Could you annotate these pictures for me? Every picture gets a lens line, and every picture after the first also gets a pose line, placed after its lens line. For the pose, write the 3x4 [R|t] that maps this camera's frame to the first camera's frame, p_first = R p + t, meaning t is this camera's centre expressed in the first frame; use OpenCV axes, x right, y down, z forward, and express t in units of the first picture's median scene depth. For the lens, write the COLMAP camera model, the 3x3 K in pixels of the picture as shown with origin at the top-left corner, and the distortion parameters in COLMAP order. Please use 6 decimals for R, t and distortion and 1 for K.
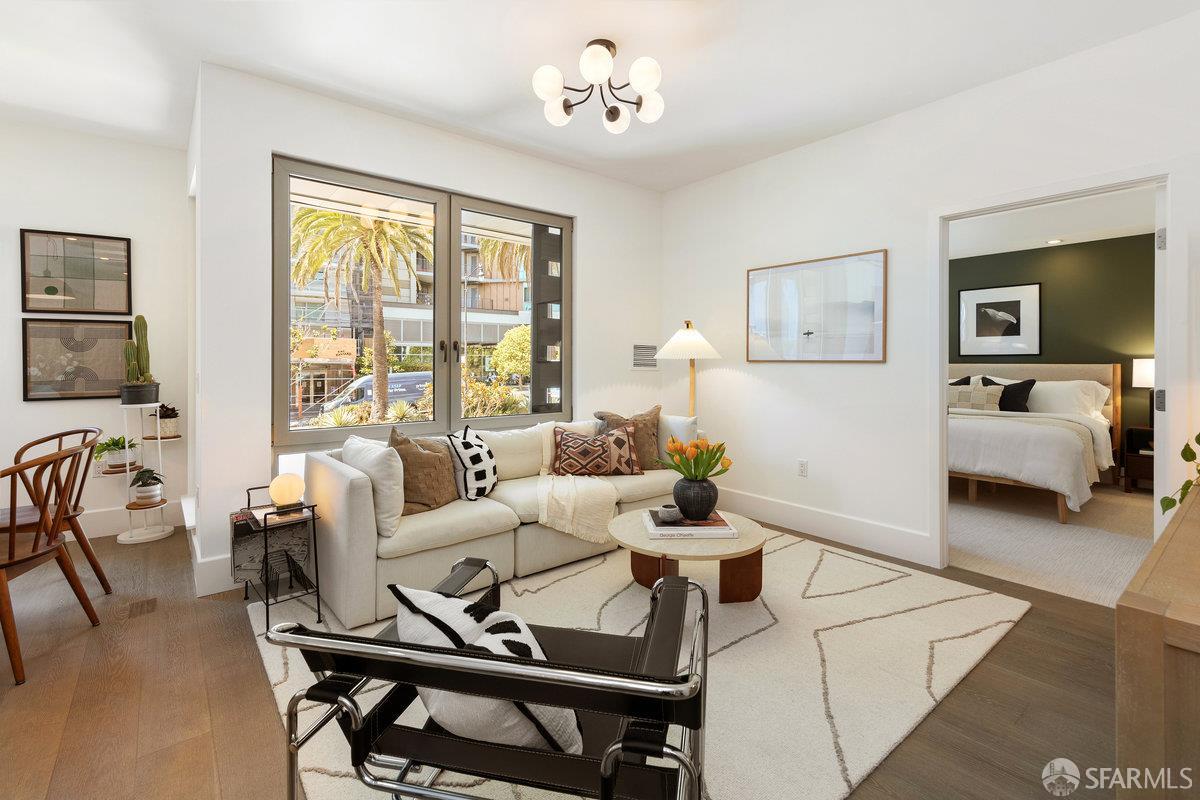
lens RADIAL K [[556.9, 0, 601.3], [0, 556.9, 363.5], [0, 0, 1]] dist [0.002911, 0.000311]
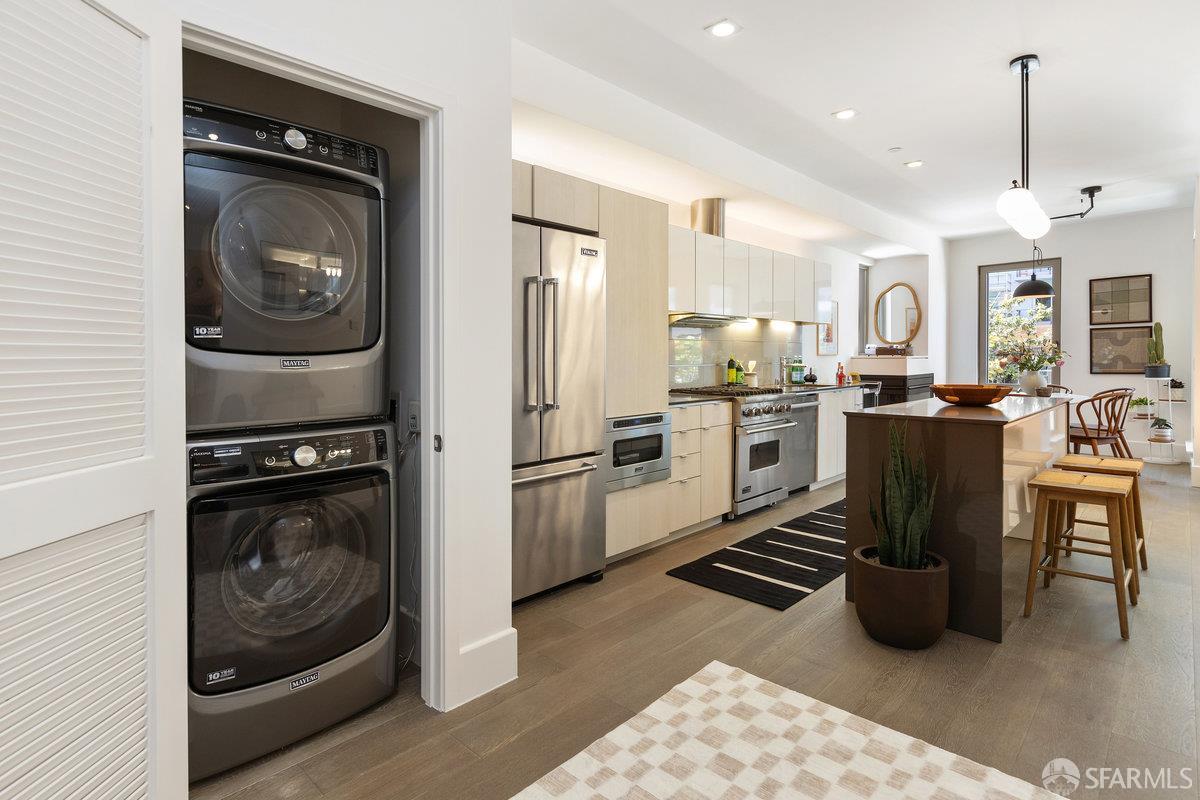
lens RADIAL K [[582.8, 0, 614.4], [0, 582.8, 368.4], [0, 0, 1]] dist [0.003061, 0.000749]
pose [[0.128811, 0.016180, -0.991537, 0.649759], [0.009583, 0.999800, 0.017560, 0.001076], [0.991623, -0.011764, 0.128630, -0.777050]]
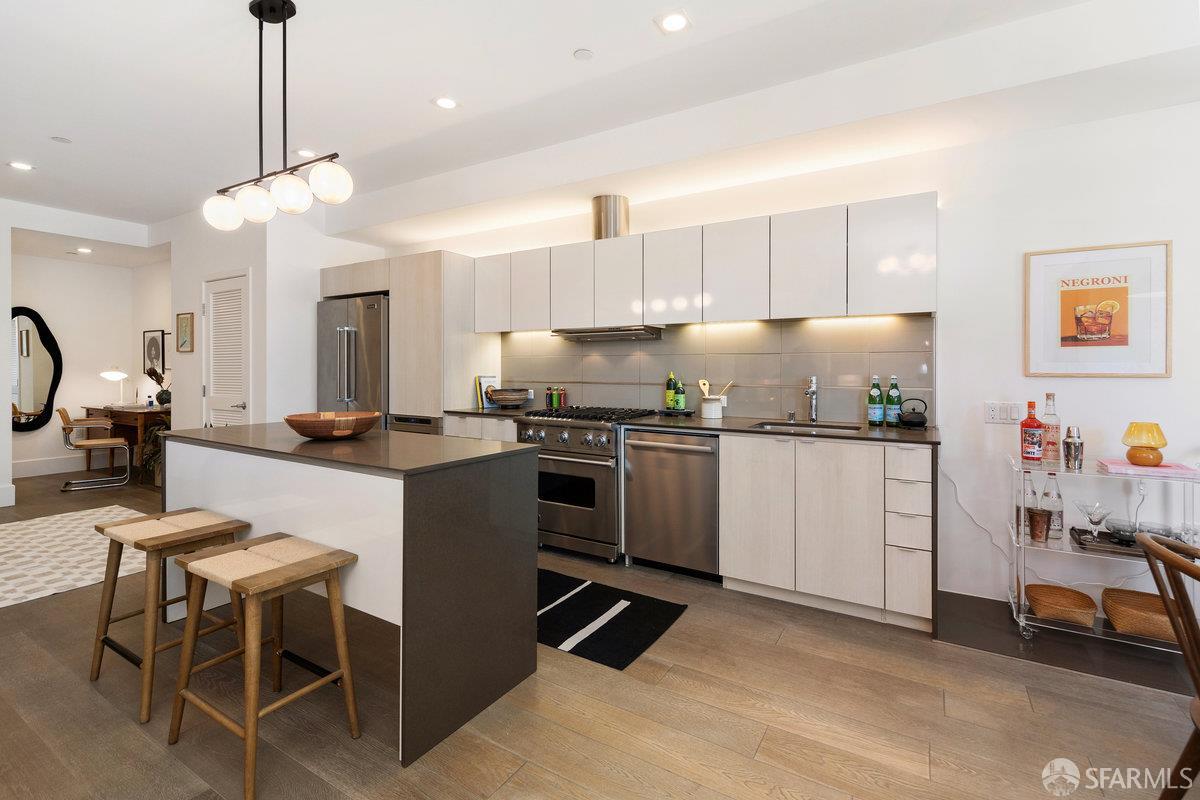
lens RADIAL K [[535.1, 0, 605.5], [0, 535.1, 372.8], [0, 0, 1]] dist [0.005024, 0.000643]
pose [[-0.940056, 0.000214, -0.341020, -0.216804], [-0.001765, 0.999983, 0.005493, -0.008225], [0.341015, 0.005766, -0.940040, 0.558267]]
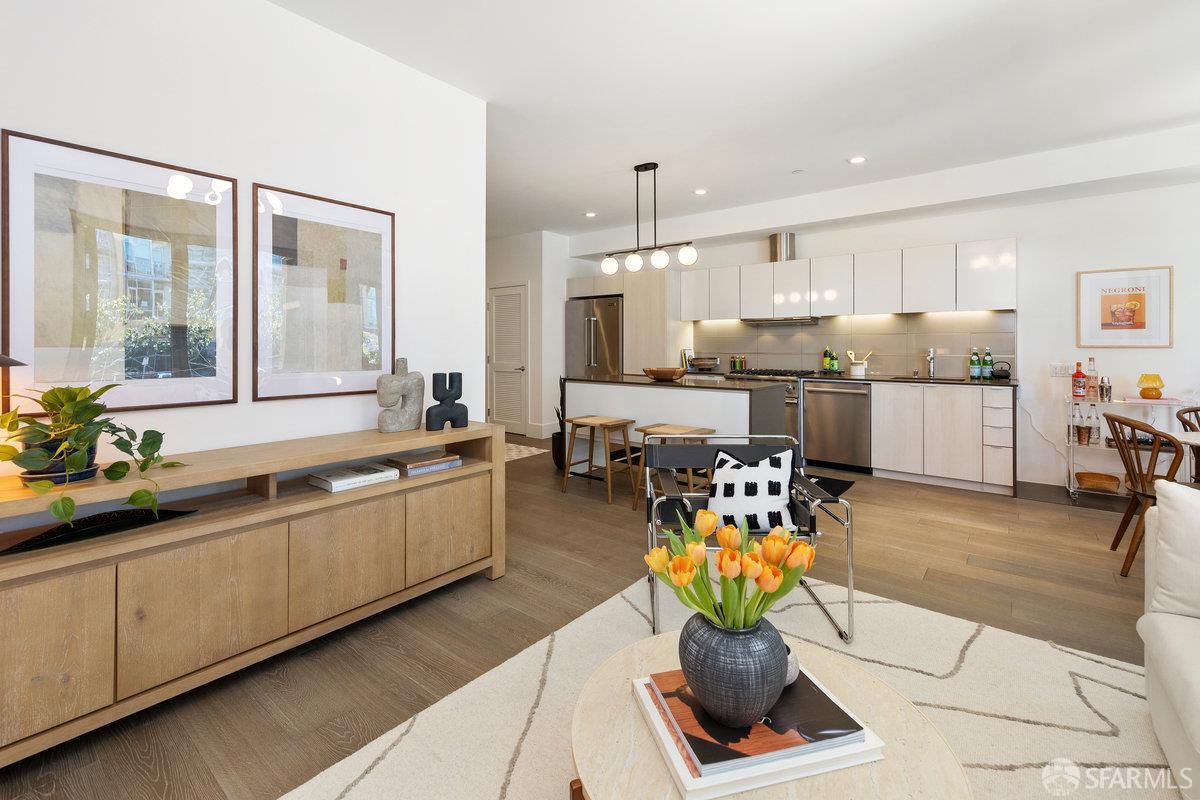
lens RADIAL K [[507.6, 0, 597.5], [0, 507.6, 351.4], [0, 0, 1]] dist [0.009222, -0.000750]
pose [[-0.980040, 0.003214, -0.198775, 0.252725], [0.001093, 0.999941, 0.010782, -0.005294], [0.198798, 0.010350, -0.979986, 0.954931]]
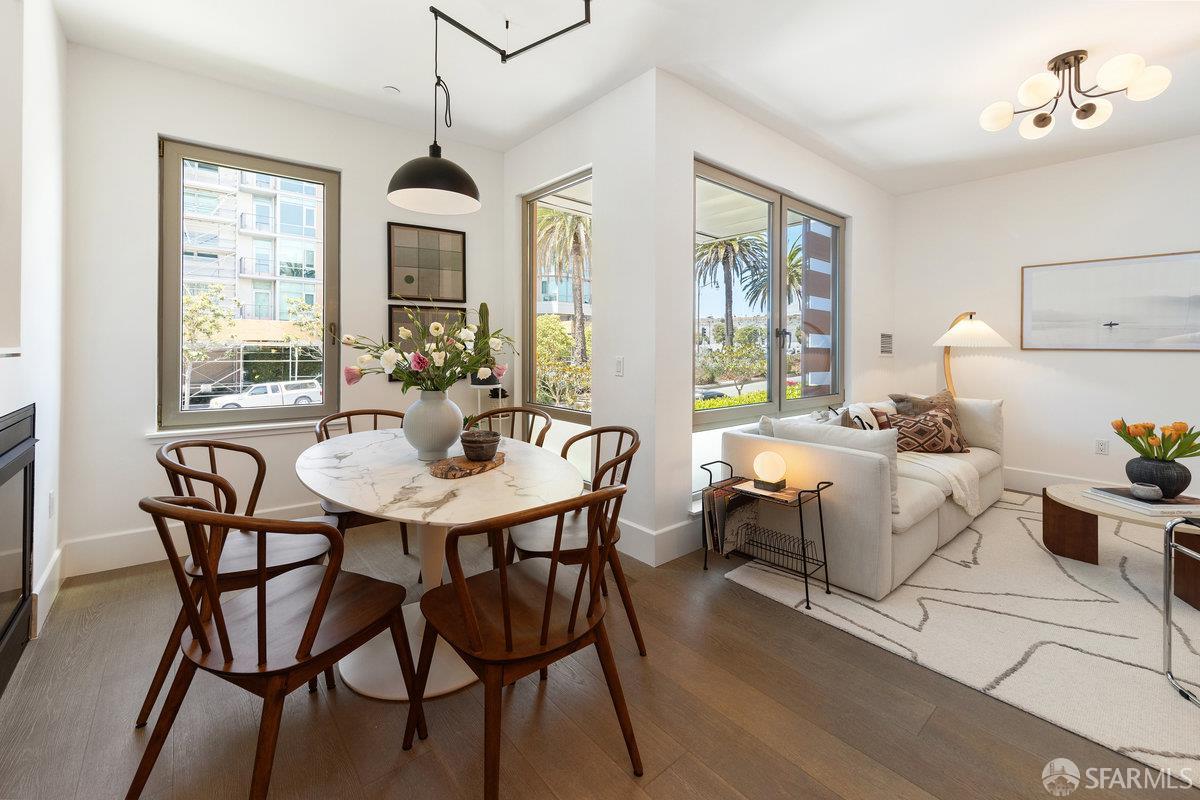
lens RADIAL K [[488.1, 0, 597.9], [0, 488.1, 347.9], [0, 0, 1]] dist [0.010103, -0.000051]
pose [[0.999721, 0.007155, 0.022521, -0.643152], [-0.007138, 0.999974, -0.000800, 0.000236], [-0.022526, 0.000639, 0.999746, 0.048394]]
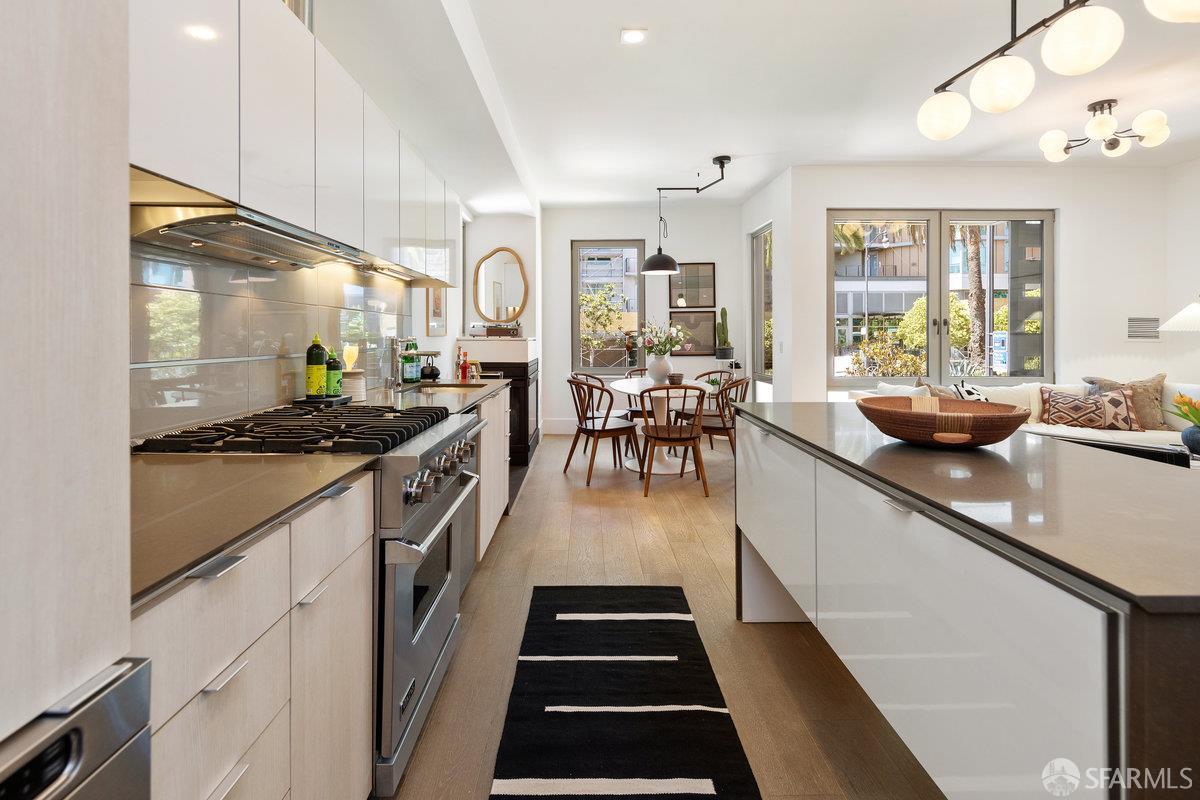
lens RADIAL K [[562.2, 0, 589.0], [0, 562.2, 333.4], [0, 0, 1]] dist [0.020902, -0.001135]
pose [[0.777837, -0.003859, -0.628455, -0.069017], [0.001747, 0.999991, -0.003978, -0.001289], [0.628464, 0.001996, 0.777836, -0.611515]]
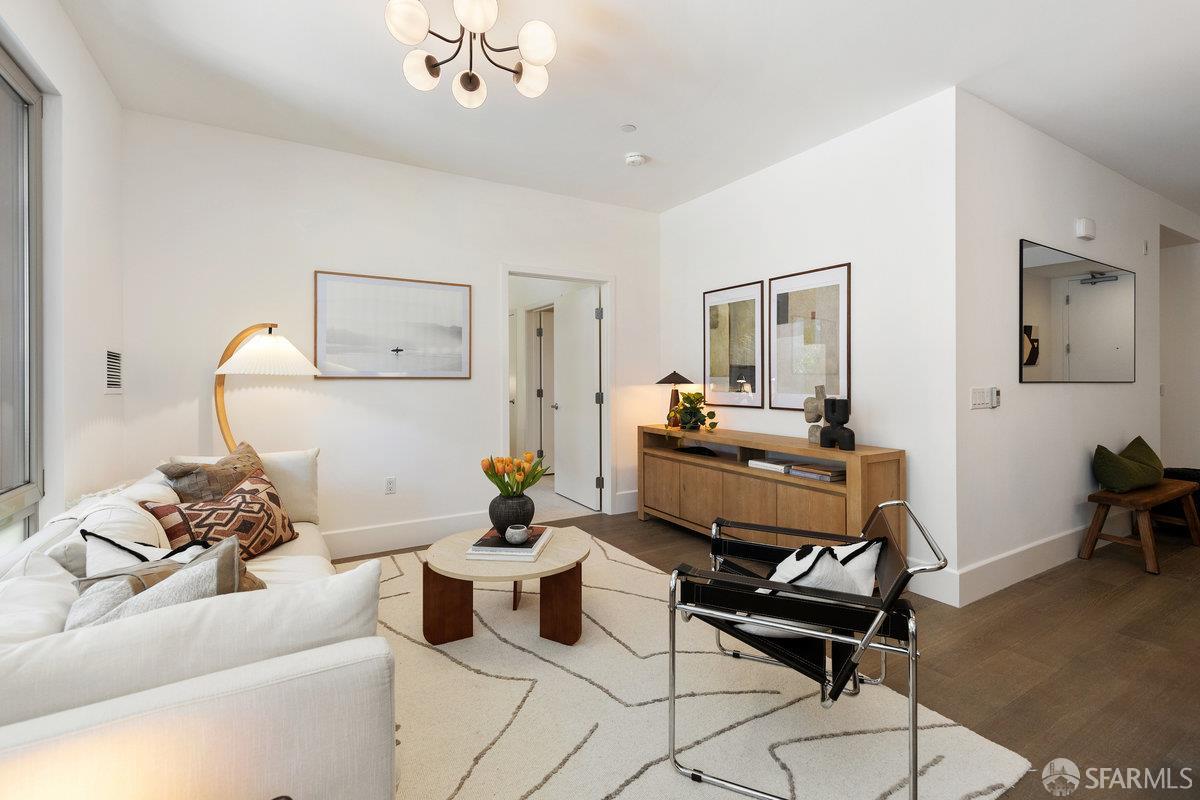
lens RADIAL K [[545.4, 0, 604.3], [0, 545.4, 377.0], [0, 0, 1]] dist [0.000952, 0.000090]
pose [[0.140435, 0.002567, 0.990087, -0.534651], [0.003714, 0.999988, -0.003119, -0.001262], [-0.990083, 0.004115, 0.140424, 0.487729]]
